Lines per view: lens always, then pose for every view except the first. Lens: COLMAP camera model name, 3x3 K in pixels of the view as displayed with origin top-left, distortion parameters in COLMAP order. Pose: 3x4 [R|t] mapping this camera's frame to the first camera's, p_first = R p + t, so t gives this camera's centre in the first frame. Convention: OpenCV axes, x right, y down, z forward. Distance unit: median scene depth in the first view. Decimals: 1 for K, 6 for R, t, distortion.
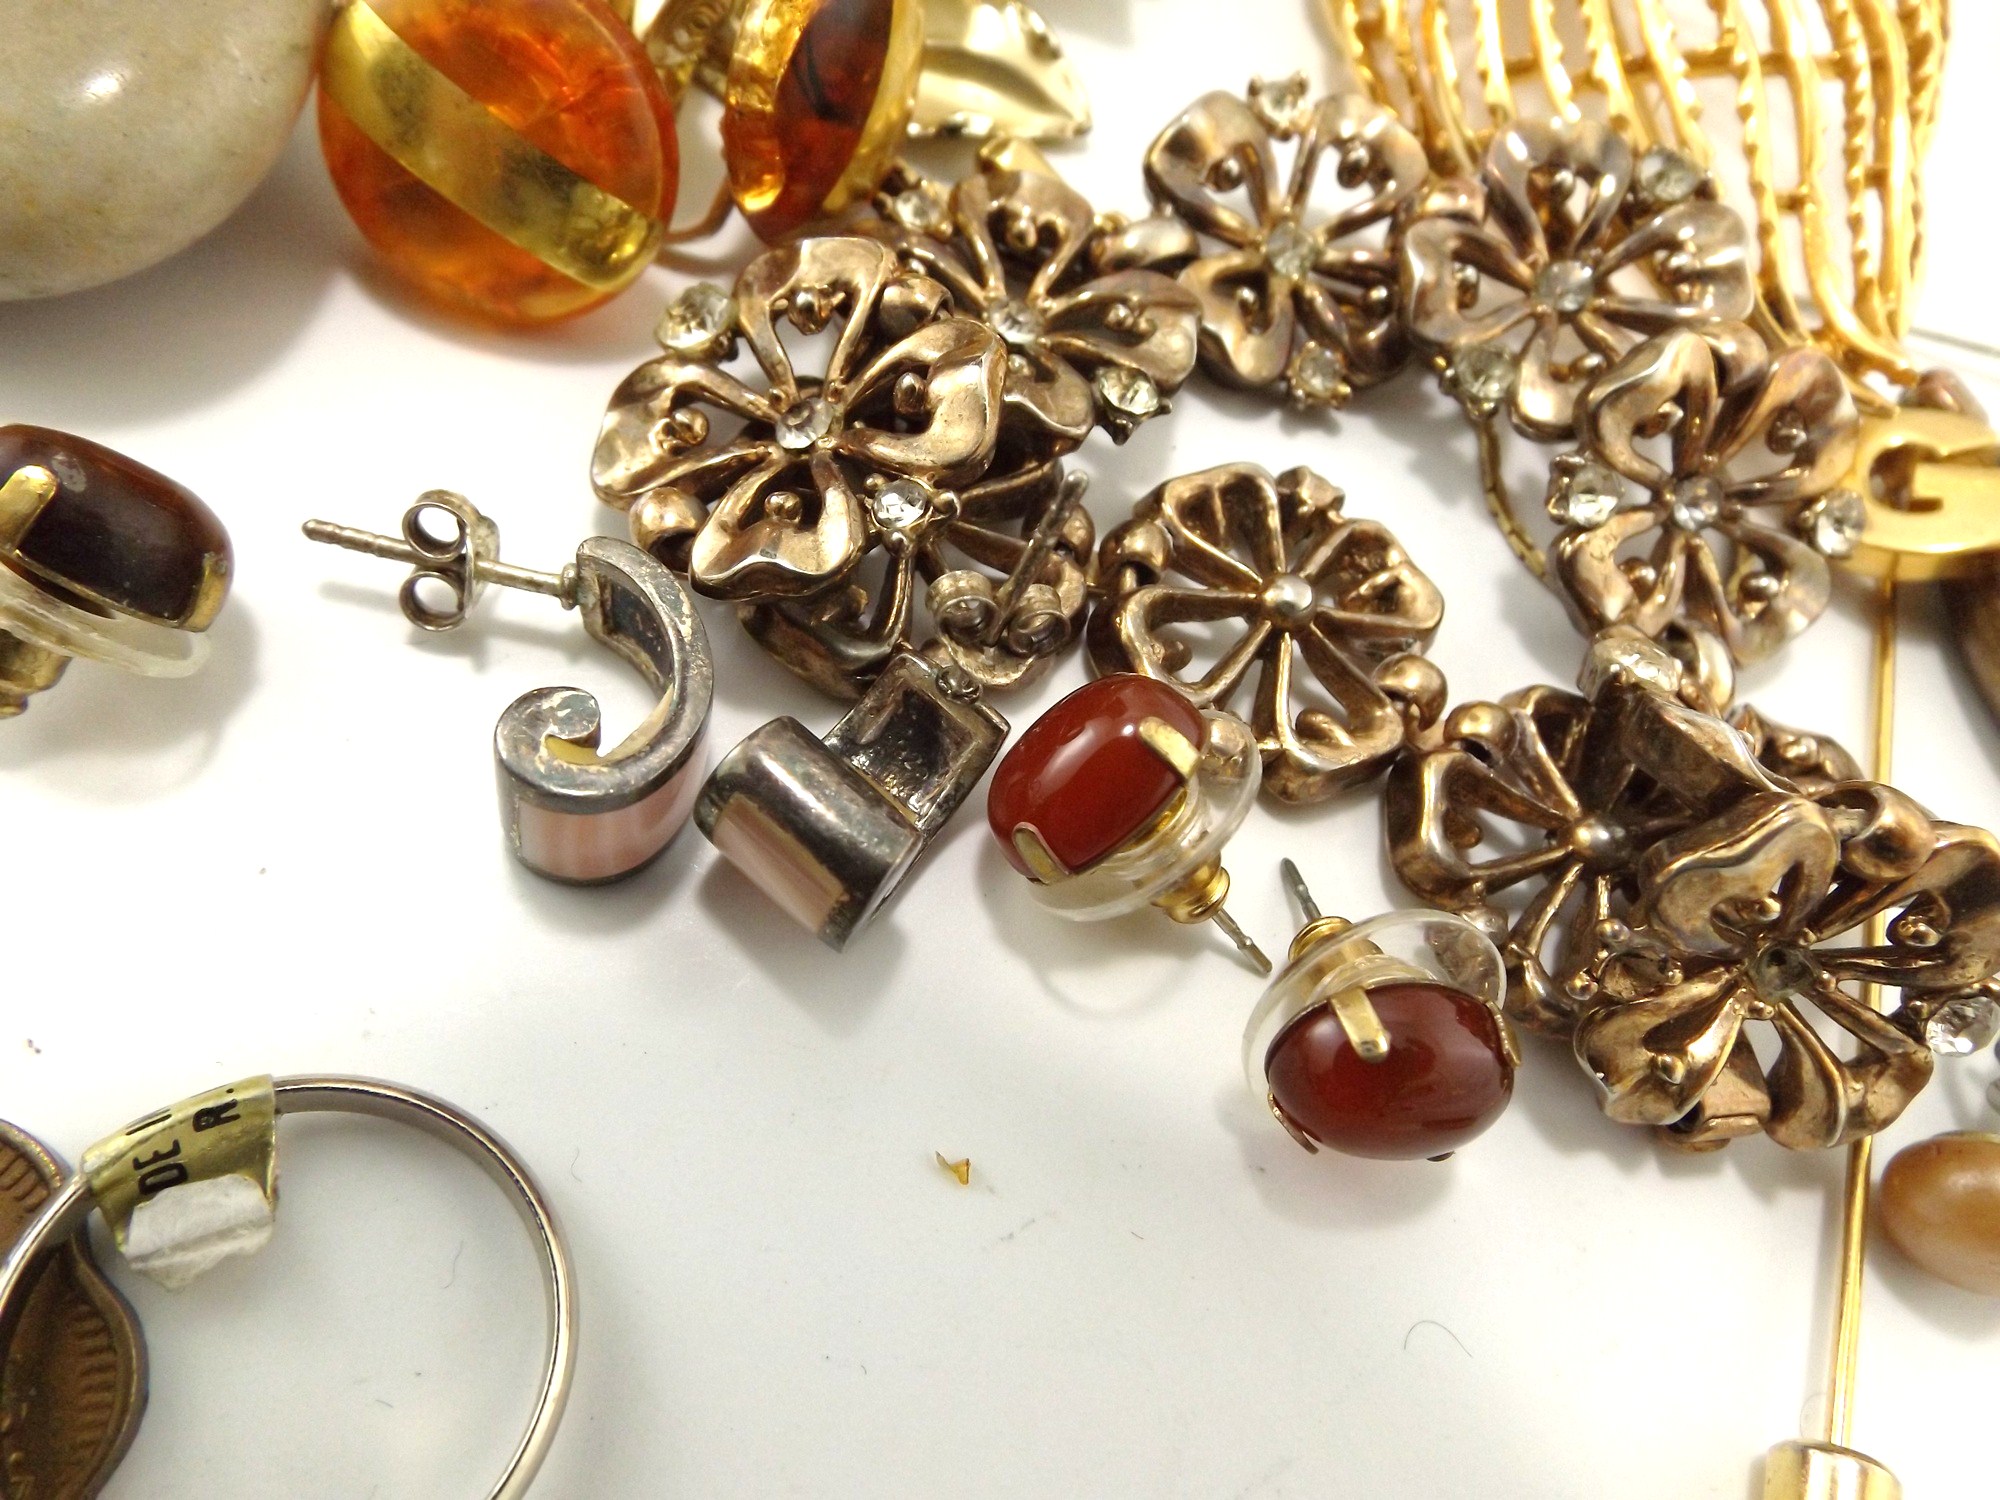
lens RADIAL K [[1423.5, 0, 1000.0], [0, 1423.5, 750.0], [0, 0, 1]] dist [0.009293, 0.003384]
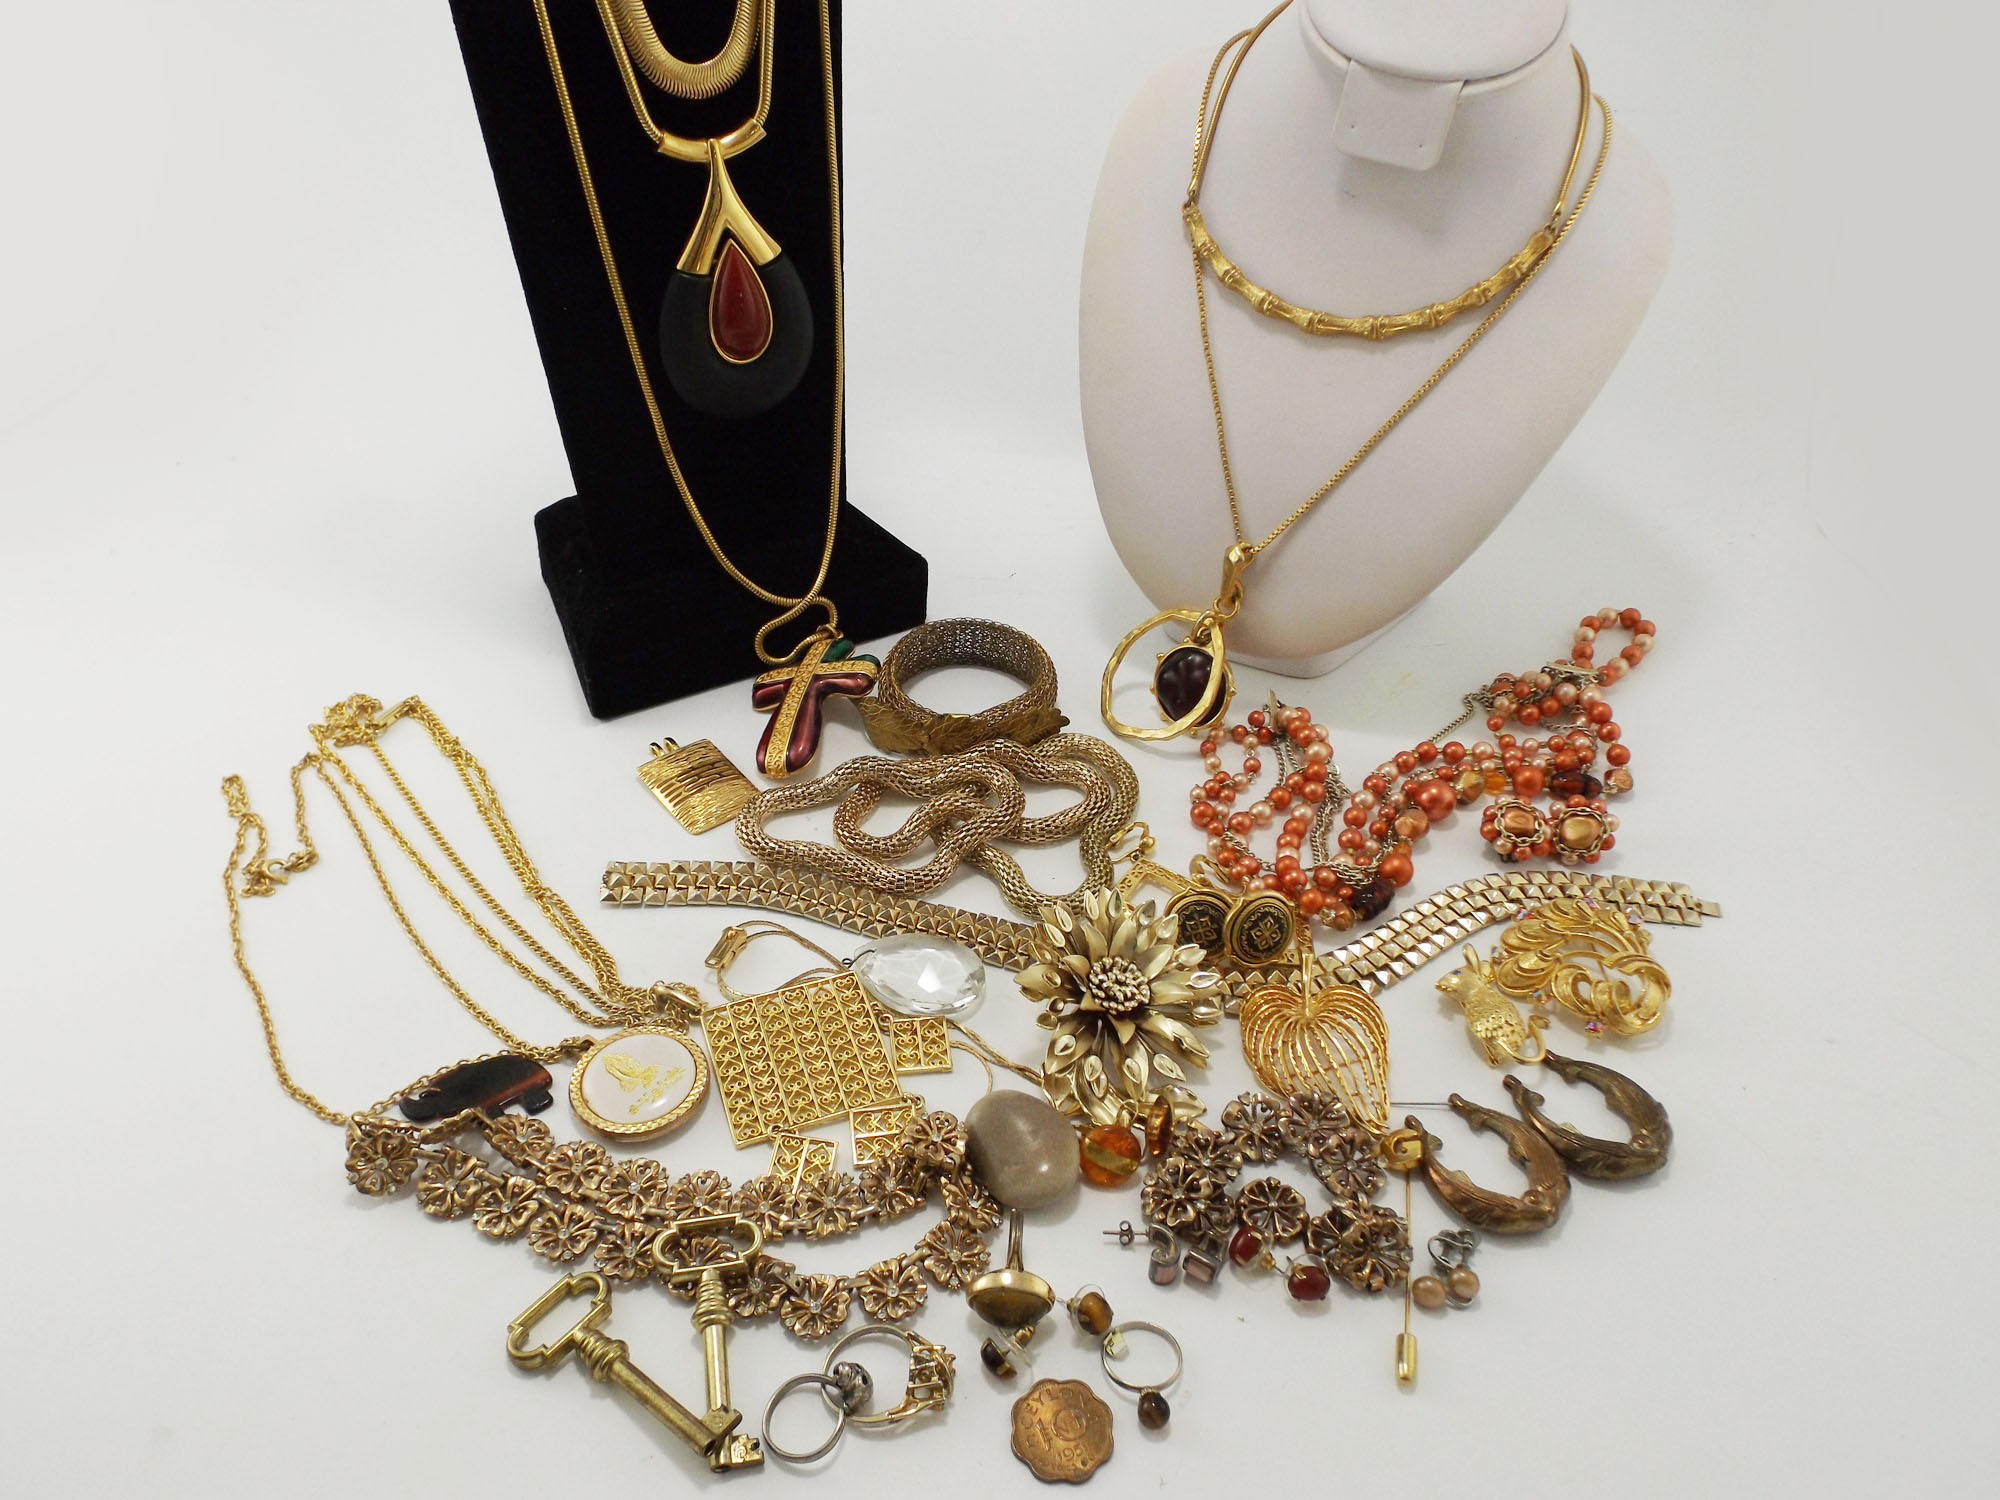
lens RADIAL K [[1423.5, 0, 1000.0], [0, 1423.5, 750.0], [0, 0, 1]] dist [0.009293, 0.003384]
pose [[0.971895, -0.235309, -0.007103, -0.341073], [0.209668, 0.878920, -0.428414, 0.457220], [0.107052, 0.414884, 0.903555, -4.526805]]
